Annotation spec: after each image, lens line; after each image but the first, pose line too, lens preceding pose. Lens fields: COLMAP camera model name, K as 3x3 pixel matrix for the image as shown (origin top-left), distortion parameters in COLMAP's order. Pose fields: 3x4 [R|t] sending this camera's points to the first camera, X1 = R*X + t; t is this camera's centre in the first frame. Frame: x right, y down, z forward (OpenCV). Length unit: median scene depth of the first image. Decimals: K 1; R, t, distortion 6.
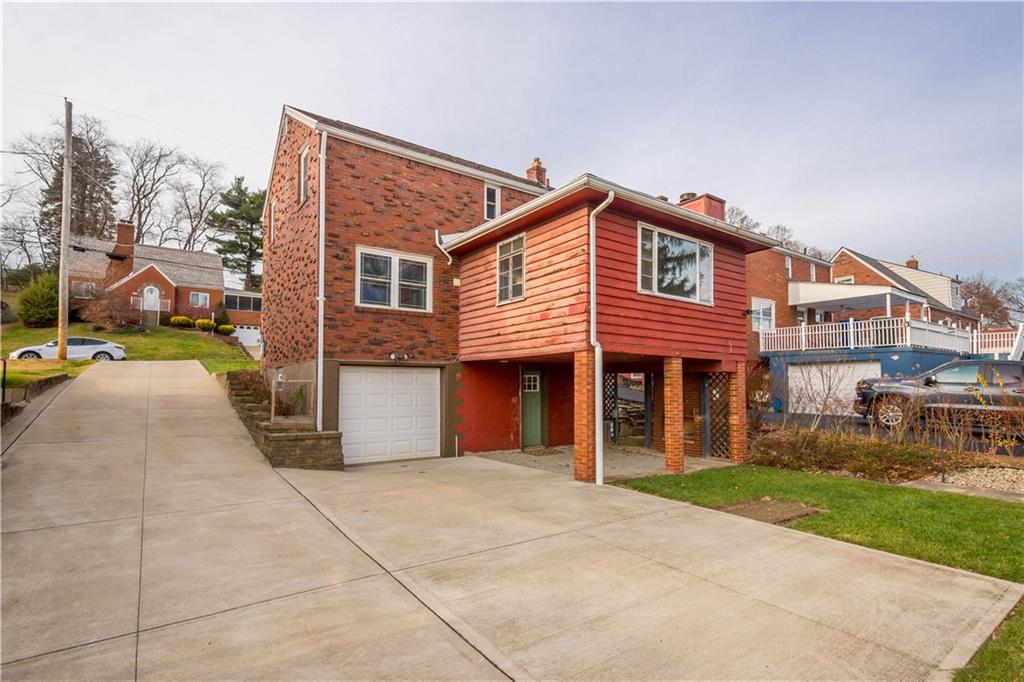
lens RADIAL K [[482.3, 0, 513.0], [0, 482.3, 370.9], [0, 0, 1]] dist [0.010200, -0.000270]
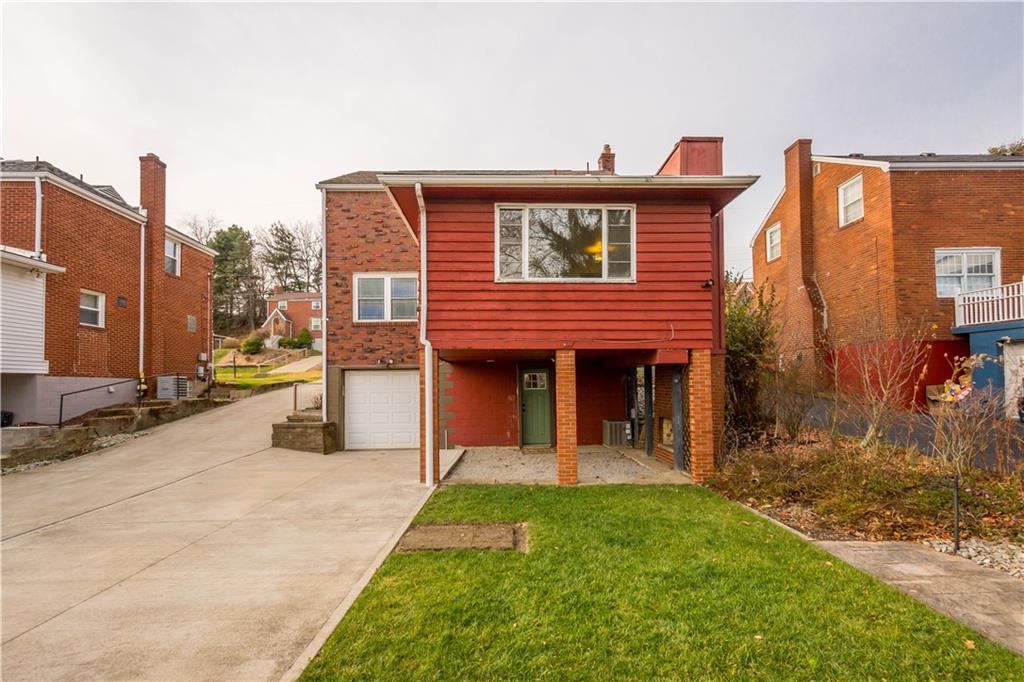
lens RADIAL K [[440.5, 0, 514.5], [0, 440.5, 376.8], [0, 0, 1]] dist [0.002137, 0.000206]
pose [[0.836898, -0.022586, -0.546892, 0.639344], [0.032322, 0.999444, 0.008186, 0.009957], [0.546403, -0.024527, 0.837163, 0.274561]]
